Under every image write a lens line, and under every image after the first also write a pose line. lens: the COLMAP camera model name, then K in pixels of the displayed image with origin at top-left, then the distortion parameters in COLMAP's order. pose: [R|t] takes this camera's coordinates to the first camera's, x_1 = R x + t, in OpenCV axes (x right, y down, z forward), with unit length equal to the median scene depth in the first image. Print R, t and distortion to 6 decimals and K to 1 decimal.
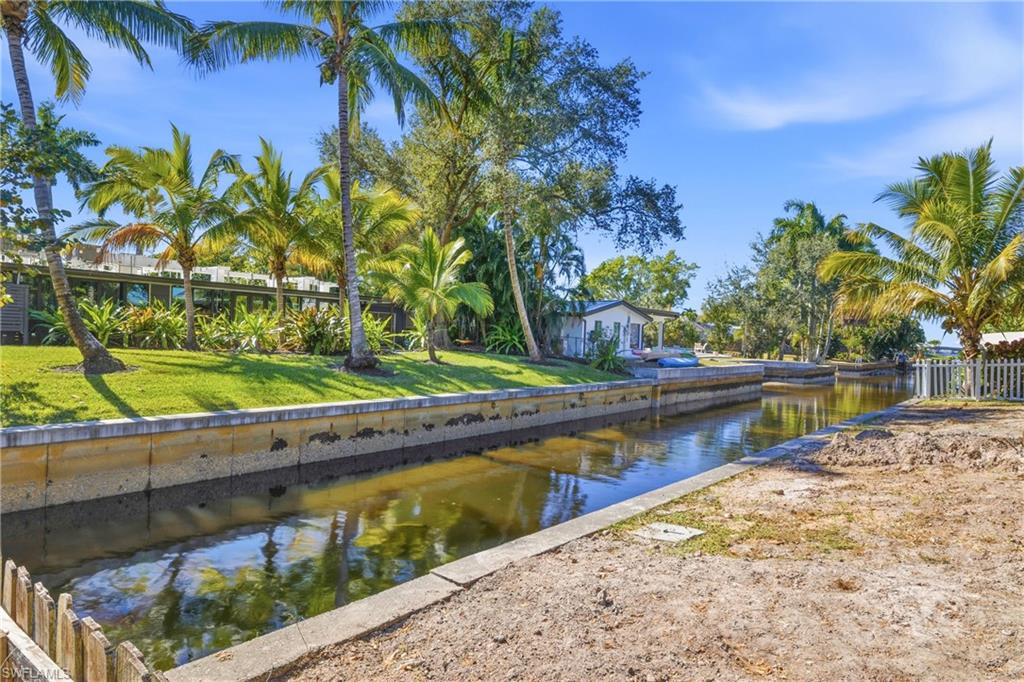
lens RADIAL K [[571.5, 0, 517.6], [0, 571.5, 340.7], [0, 0, 1]] dist [0.001426, 0.000062]
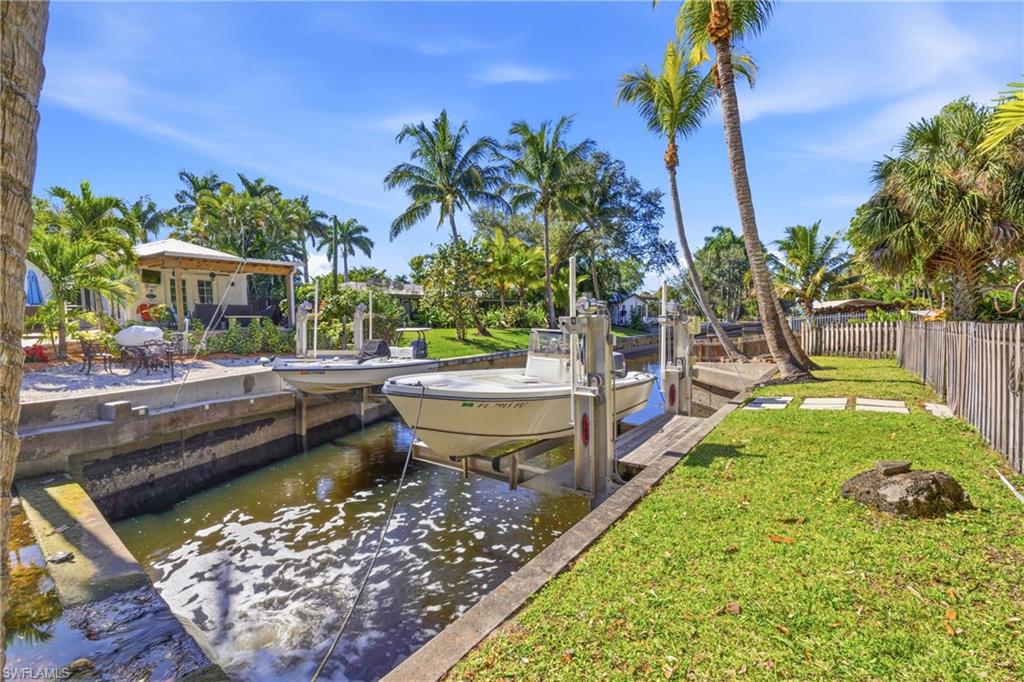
lens RADIAL K [[434.6, 0, 506.9], [0, 434.6, 346.5], [0, 0, 1]] dist [0.007472, -0.001867]
pose [[0.998514, -0.048395, 0.025070, -0.422853], [0.046656, 0.996738, 0.065846, -0.015075], [-0.028175, -0.064579, 0.997515, -0.648748]]
